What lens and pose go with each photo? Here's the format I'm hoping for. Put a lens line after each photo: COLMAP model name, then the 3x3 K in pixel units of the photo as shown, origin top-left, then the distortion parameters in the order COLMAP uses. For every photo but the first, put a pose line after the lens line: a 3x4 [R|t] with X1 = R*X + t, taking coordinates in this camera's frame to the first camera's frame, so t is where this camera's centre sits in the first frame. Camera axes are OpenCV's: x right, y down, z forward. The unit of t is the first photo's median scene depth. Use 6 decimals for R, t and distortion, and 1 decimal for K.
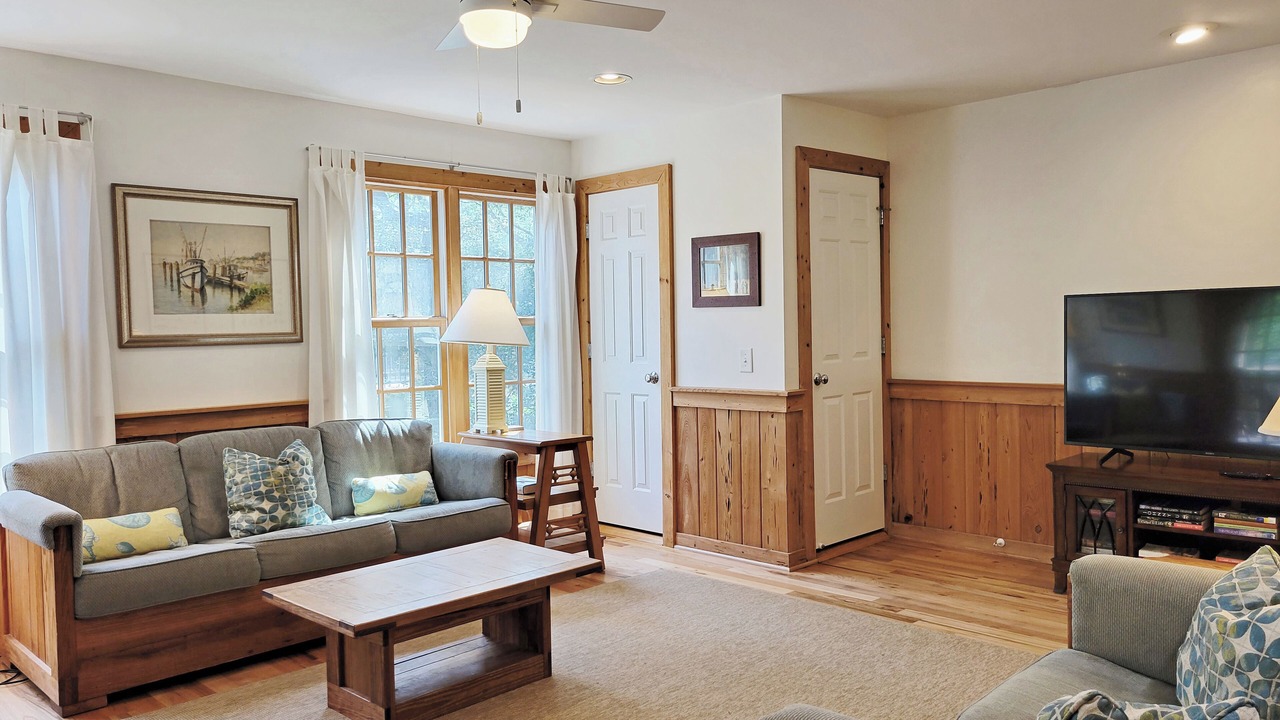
lens RADIAL K [[946.8, 0, 627.6], [0, 946.8, 363.8], [0, 0, 1]] dist [0.029212, 0.004410]
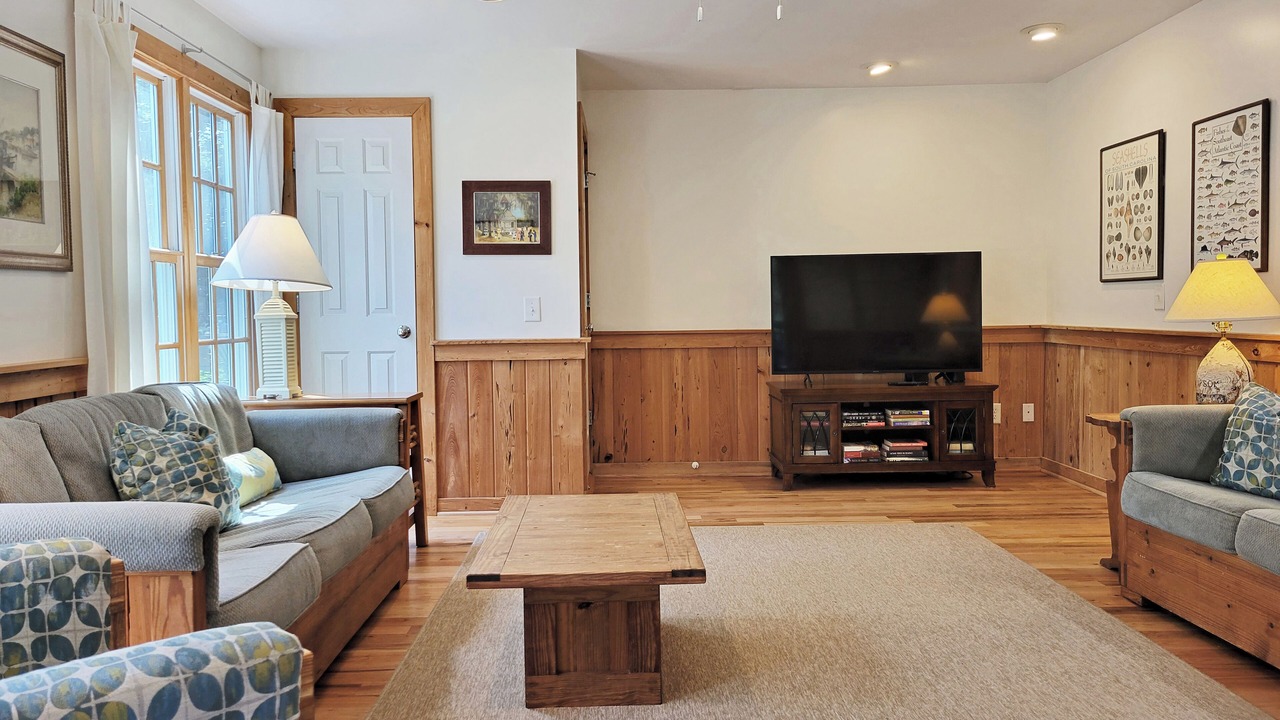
lens RADIAL K [[943.3, 0, 638.7], [0, 943.3, 339.6], [0, 0, 1]] dist [0.021729, 0.000056]
pose [[0.695684, -0.014887, 0.718194, -0.507726], [0.027197, 0.999614, -0.005624, 0.036845], [-0.717833, 0.023445, 0.695820, 0.234944]]
